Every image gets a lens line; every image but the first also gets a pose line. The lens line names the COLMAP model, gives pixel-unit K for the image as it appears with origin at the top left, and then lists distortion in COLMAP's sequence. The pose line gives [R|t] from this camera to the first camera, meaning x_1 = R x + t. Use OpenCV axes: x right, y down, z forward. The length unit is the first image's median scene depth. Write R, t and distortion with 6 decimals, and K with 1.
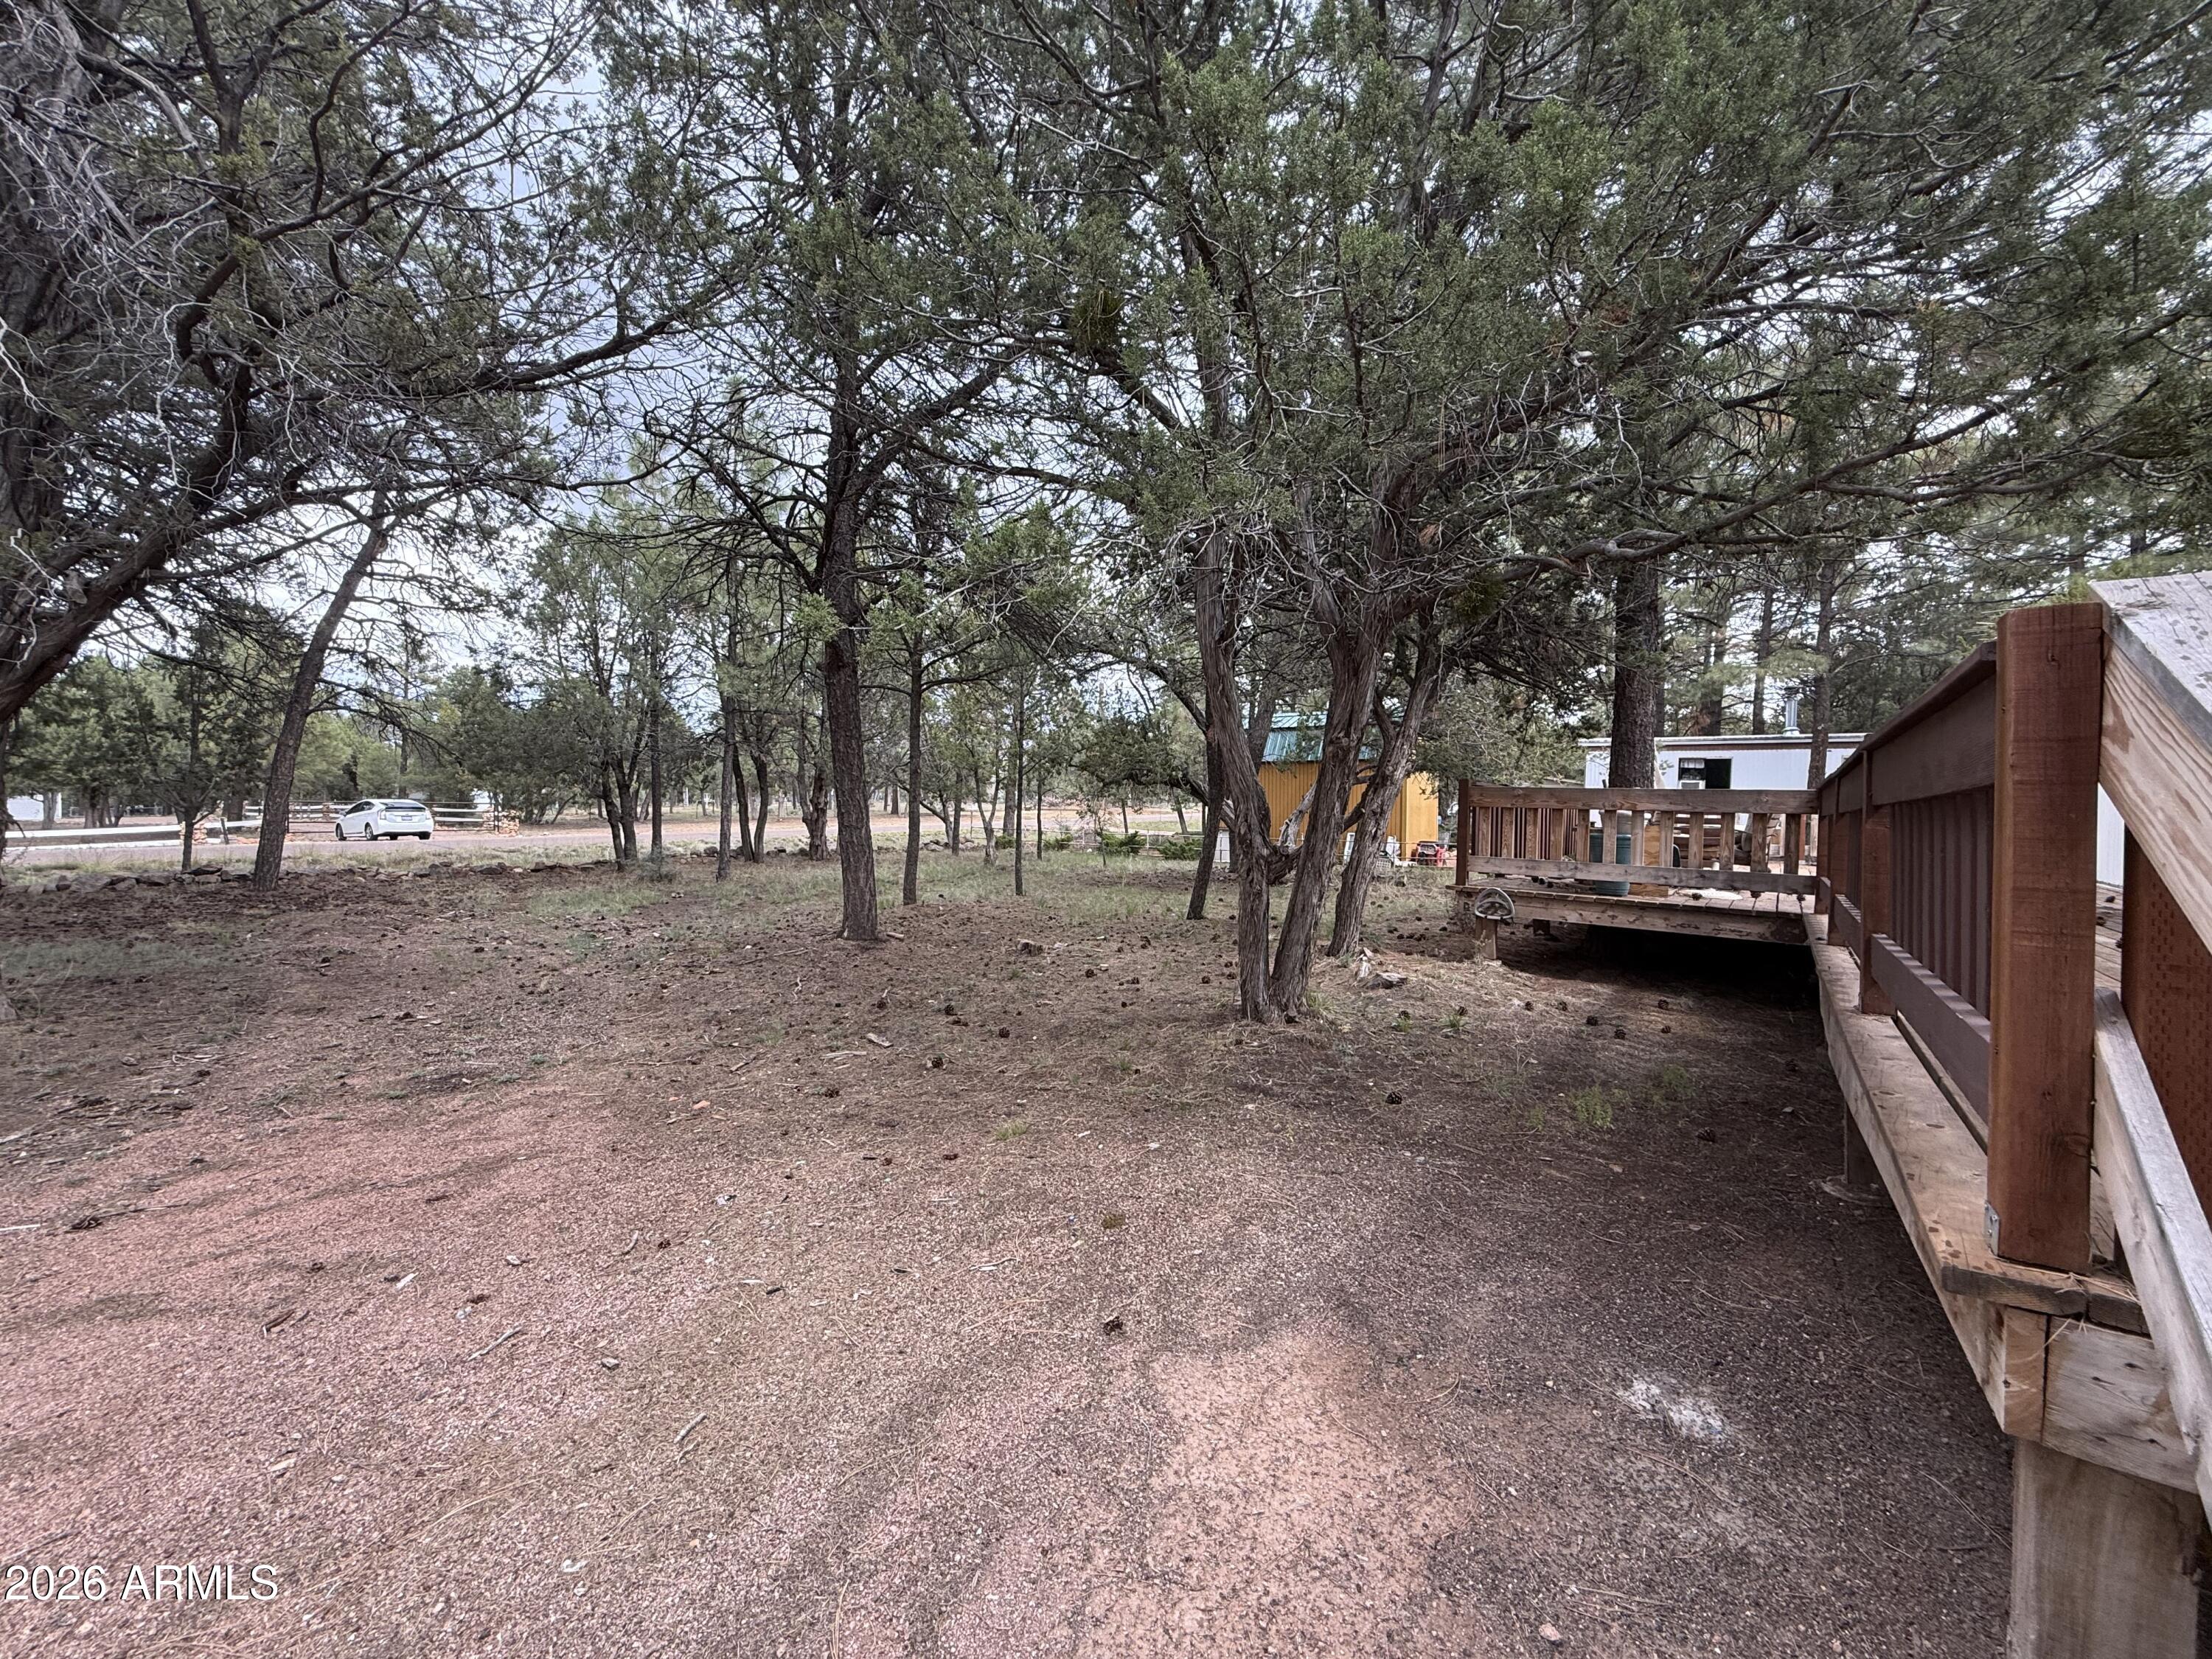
lens RADIAL K [[890.8, 0, 1106.1], [0, 890.8, 817.1], [0, 0, 1]] dist [-0.001399, 0.000474]
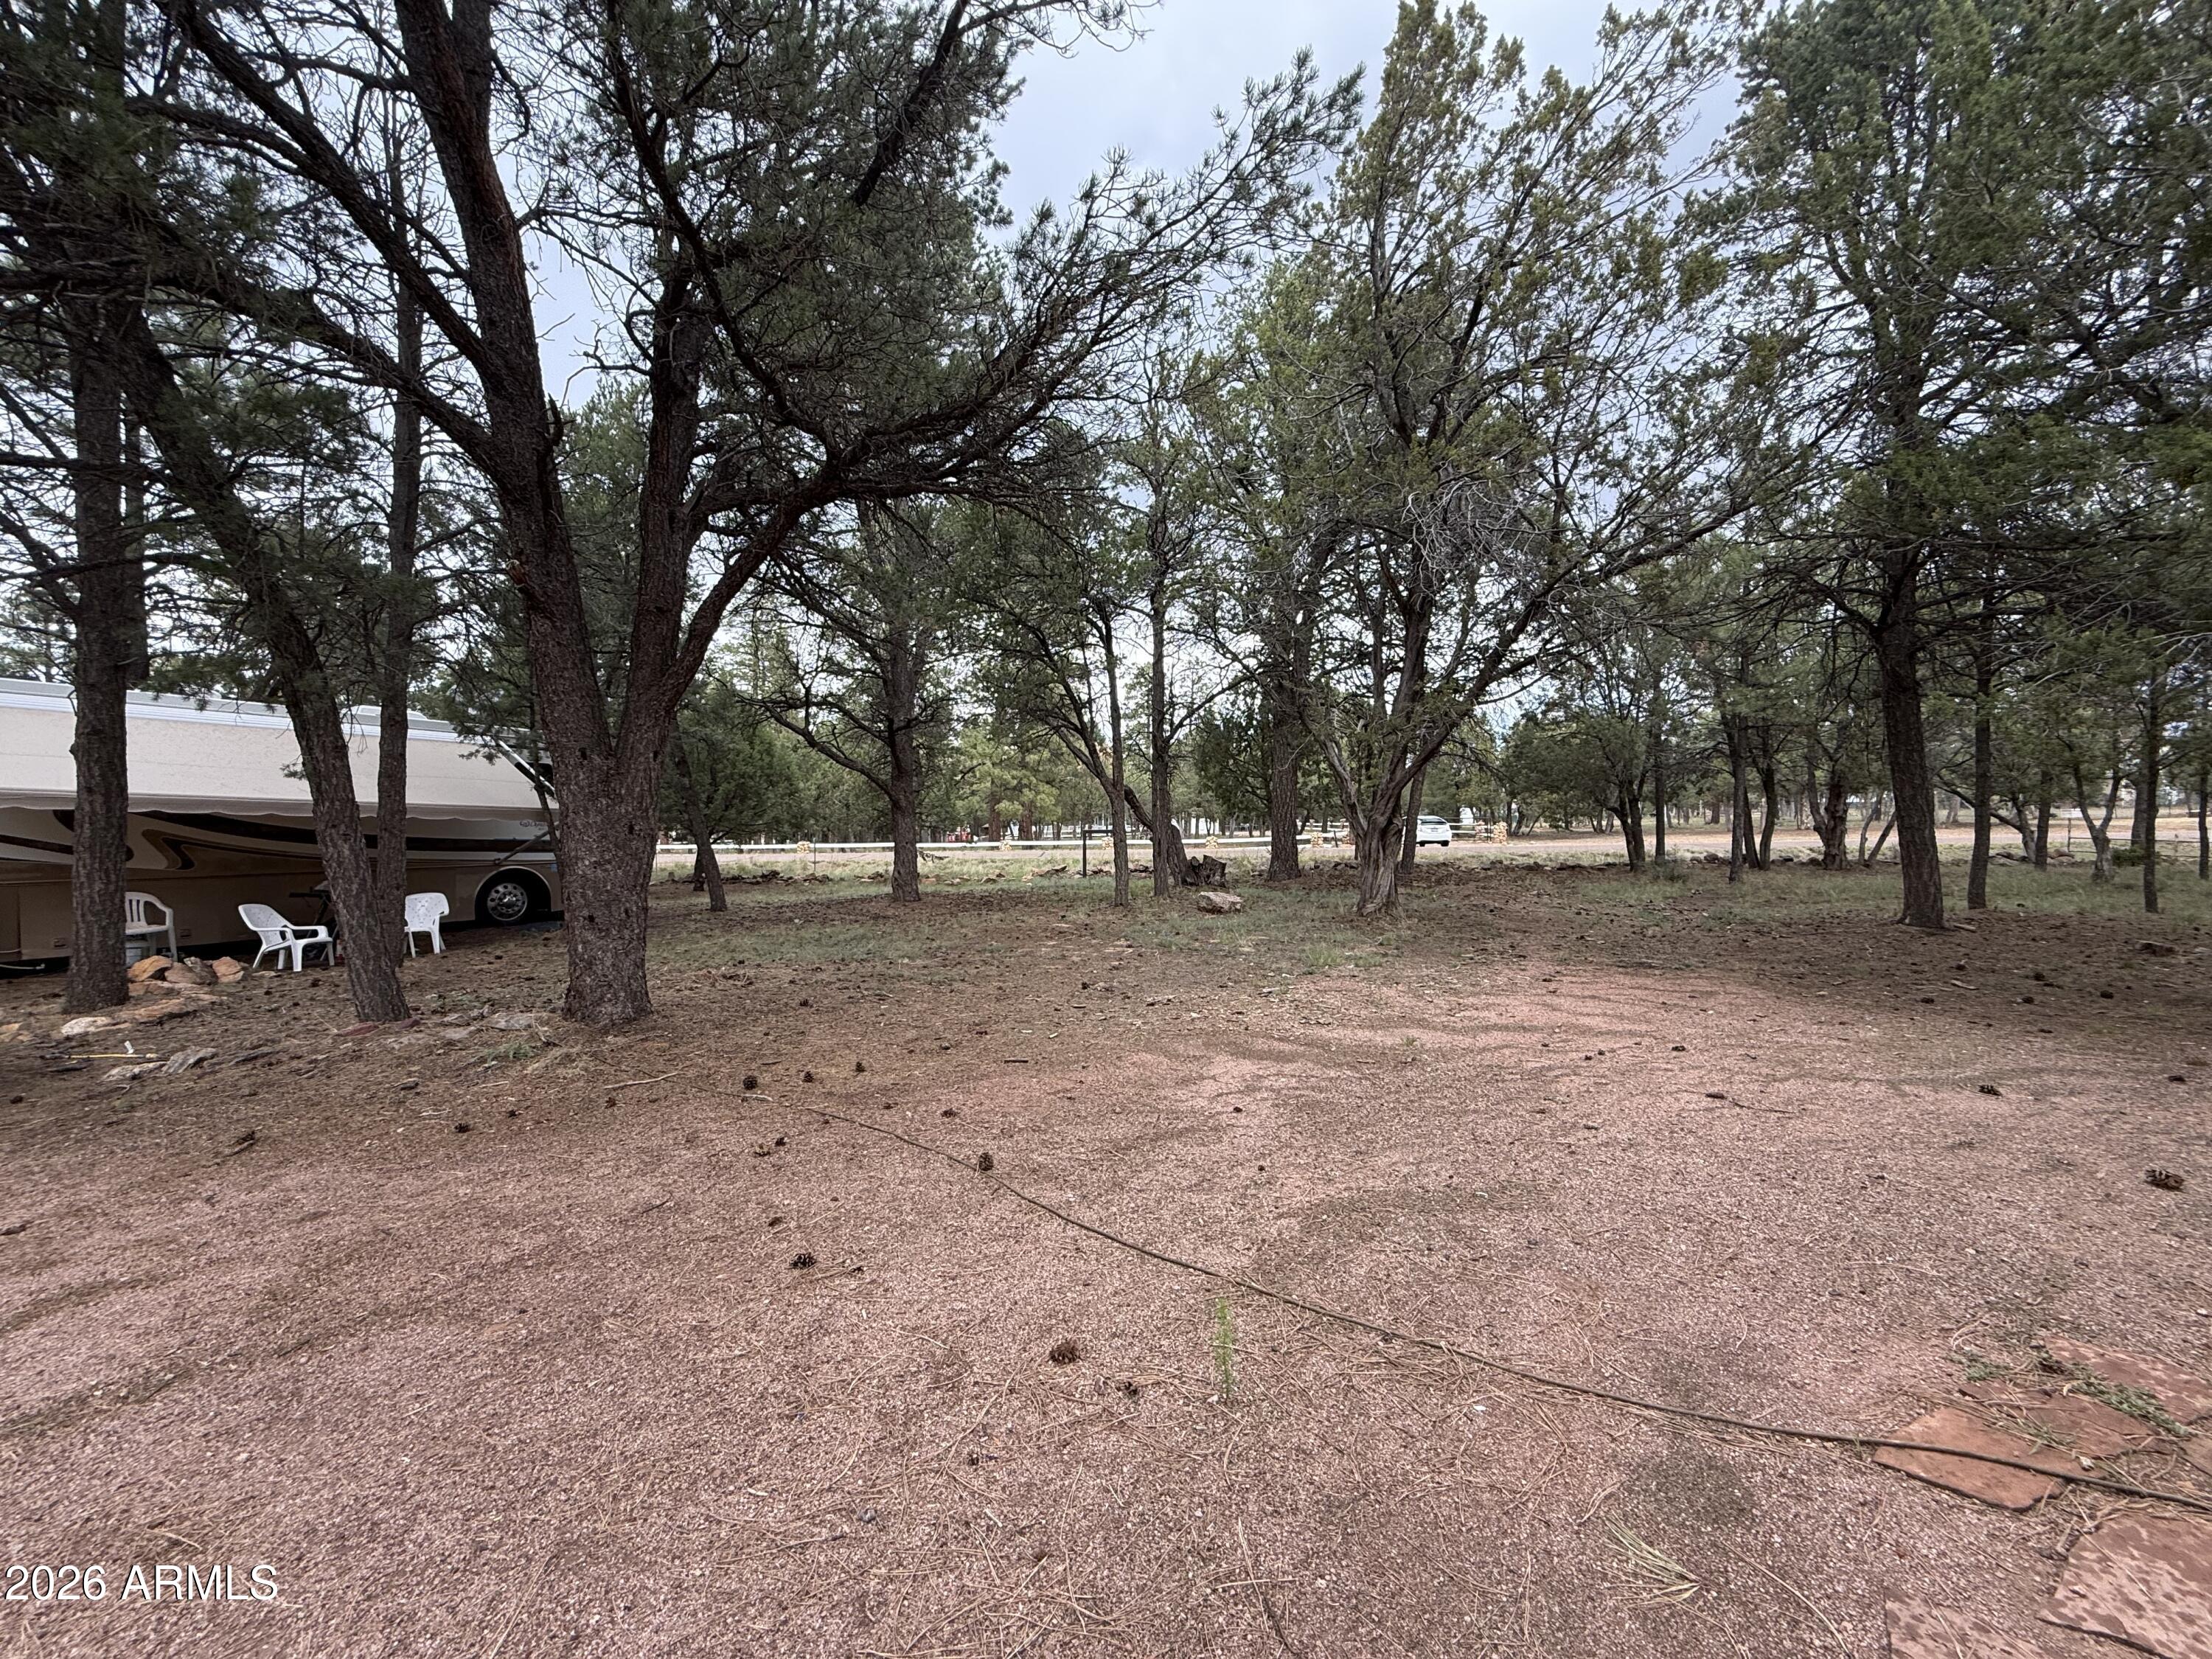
lens RADIAL K [[890.8, 0, 1115.9], [0, 890.8, 825.9], [0, 0, 1]] dist [-0.001399, 0.000474]
pose [[0.564824, -0.007201, -0.825180, 0.027768], [0.002168, 0.999971, -0.007241, 0.006041], [0.825209, 0.002301, 0.564823, -0.175561]]
